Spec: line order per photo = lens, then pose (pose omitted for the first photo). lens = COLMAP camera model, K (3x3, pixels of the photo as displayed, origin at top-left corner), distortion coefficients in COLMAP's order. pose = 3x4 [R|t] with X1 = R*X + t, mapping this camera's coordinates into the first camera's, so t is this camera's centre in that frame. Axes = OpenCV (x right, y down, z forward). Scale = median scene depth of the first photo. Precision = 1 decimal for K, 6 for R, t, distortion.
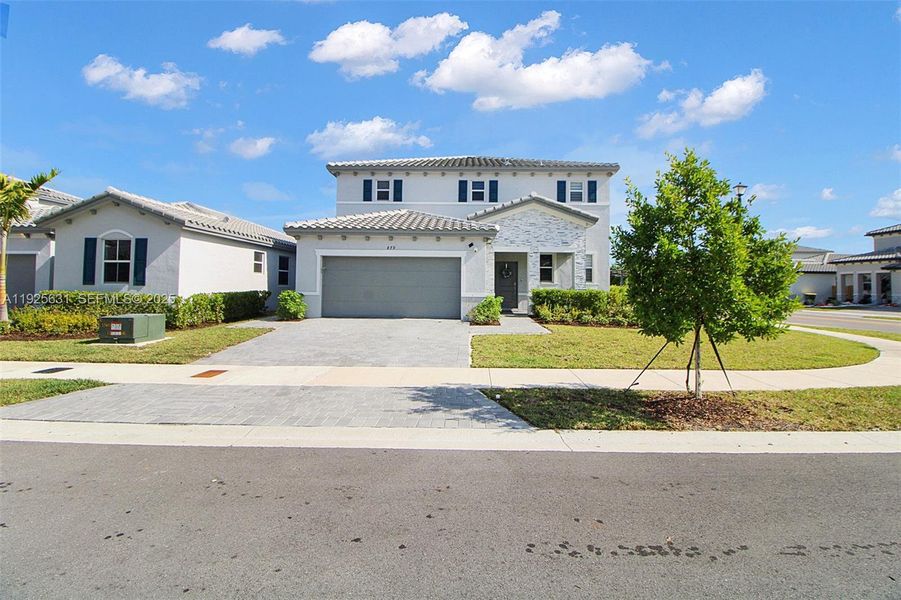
lens RADIAL K [[419.4, 0, 456.4], [0, 419.4, 277.7], [0, 0, 1]] dist [-0.003396, -0.000714]
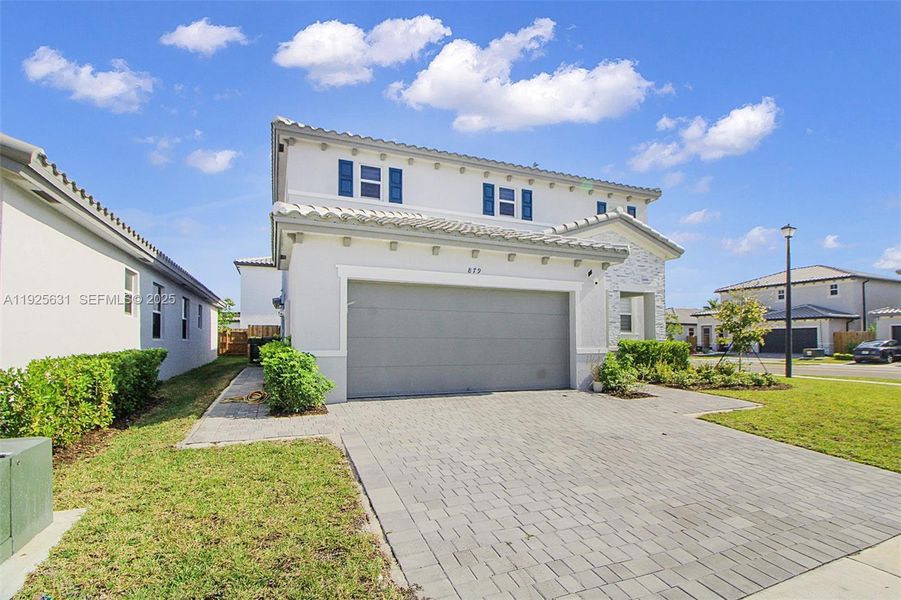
lens RADIAL K [[444.6, 0, 468.7], [0, 444.6, 339.5], [0, 0, 1]] dist [-0.000976, -0.000080]
pose [[0.904064, -0.007995, 0.427323, -0.349131], [-0.000959, 0.999785, 0.020734, 0.008207], [-0.427397, -0.019155, 0.903861, 0.375544]]
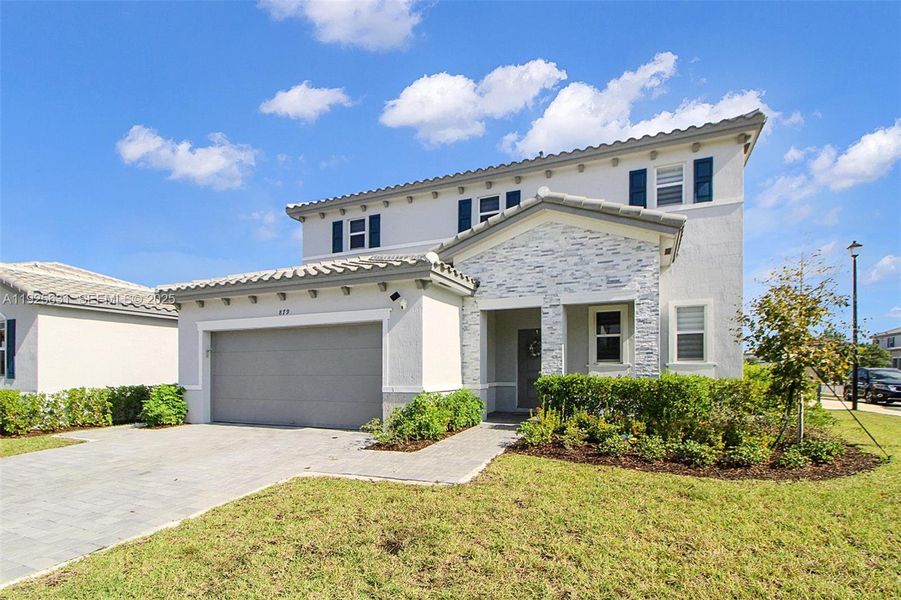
lens RADIAL K [[454.9, 0, 448.7], [0, 454.9, 372.9], [0, 0, 1]] dist [-0.002360, -0.000614]
pose [[0.922543, -0.015506, -0.385582, 0.263612], [0.024058, 0.999560, 0.017367, 0.009468], [0.385143, -0.025298, 0.922510, 0.396574]]
